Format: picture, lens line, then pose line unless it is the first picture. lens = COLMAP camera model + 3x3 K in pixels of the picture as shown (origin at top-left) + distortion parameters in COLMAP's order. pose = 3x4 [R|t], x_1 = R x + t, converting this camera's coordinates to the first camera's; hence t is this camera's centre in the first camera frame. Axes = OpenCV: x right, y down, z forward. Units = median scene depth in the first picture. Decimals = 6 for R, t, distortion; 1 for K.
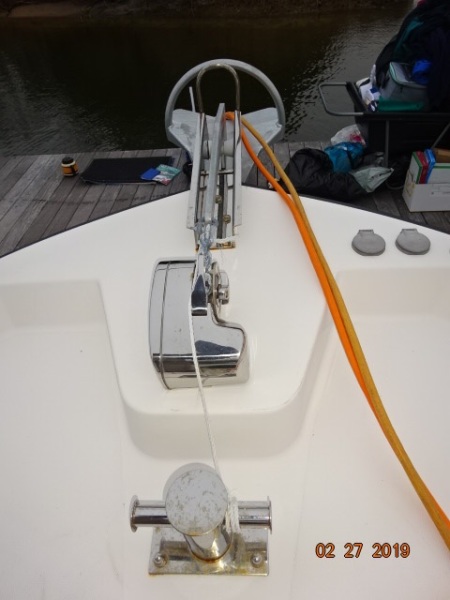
lens RADIAL K [[444.3, 0, 225.0], [0, 444.3, 300.0], [0, 0, 1]] dist [0.006856, -0.007714]
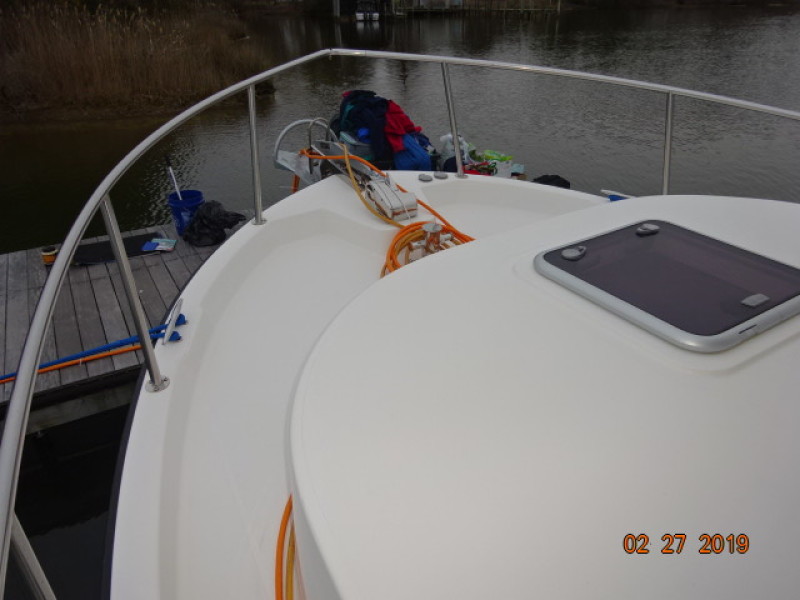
lens RADIAL K [[592.4, 0, 400.0], [0, 592.4, 300.0], [0, 0, 1]] dist [0.006856, -0.007714]
pose [[0.835646, -0.202969, 0.510391, -0.538666], [0.330640, 0.927886, -0.172349, 0.343220], [-0.438603, 0.312778, 0.842495, -0.491345]]
